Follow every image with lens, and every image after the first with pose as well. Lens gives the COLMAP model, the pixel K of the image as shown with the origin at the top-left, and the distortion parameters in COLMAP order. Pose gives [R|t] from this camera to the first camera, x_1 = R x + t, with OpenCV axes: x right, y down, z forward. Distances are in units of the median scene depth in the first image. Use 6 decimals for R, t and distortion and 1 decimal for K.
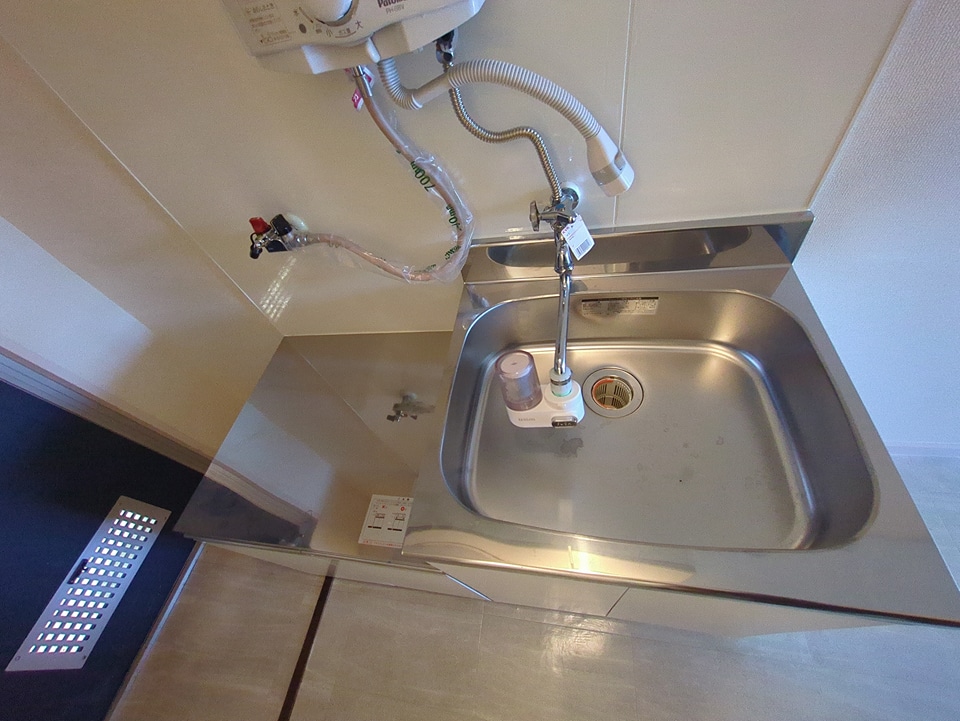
lens RADIAL K [[376.8, 0, 484.5], [0, 376.8, 361.2], [0, 0, 1]] dist [-0.001244, 0.000655]
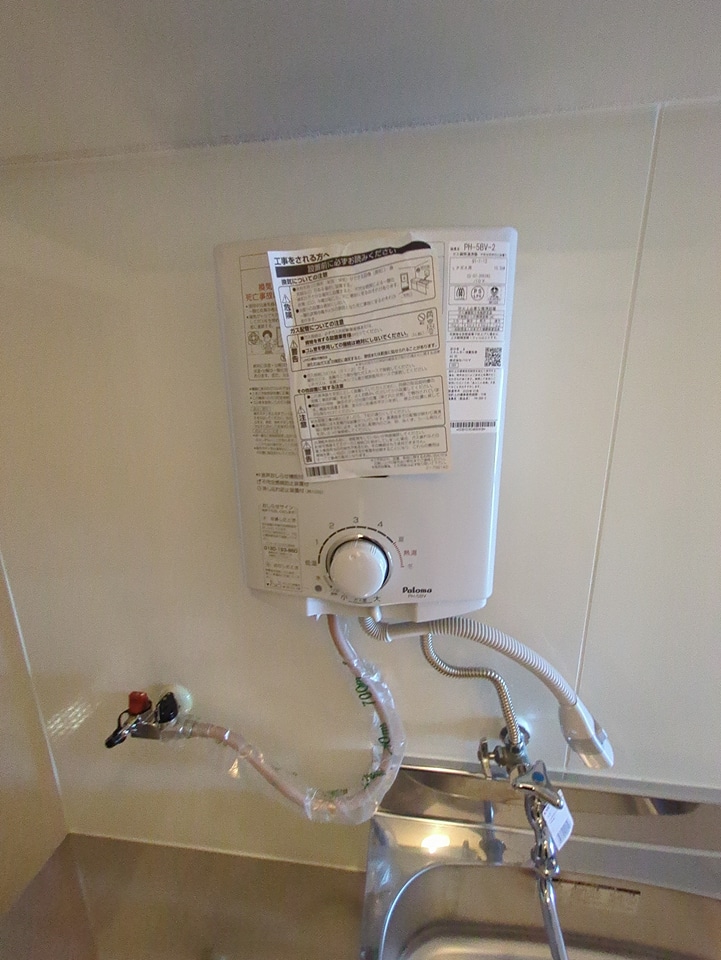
lens RADIAL K [[376.8, 0, 360.1], [0, 376.8, 481.7], [0, 0, 1]] dist [-0.001244, 0.000655]
pose [[0.981718, 0.176598, 0.071009, -0.277213], [-0.092495, 0.768675, -0.632917, -0.262915], [-0.166355, 0.614778, 0.770956, 0.008264]]
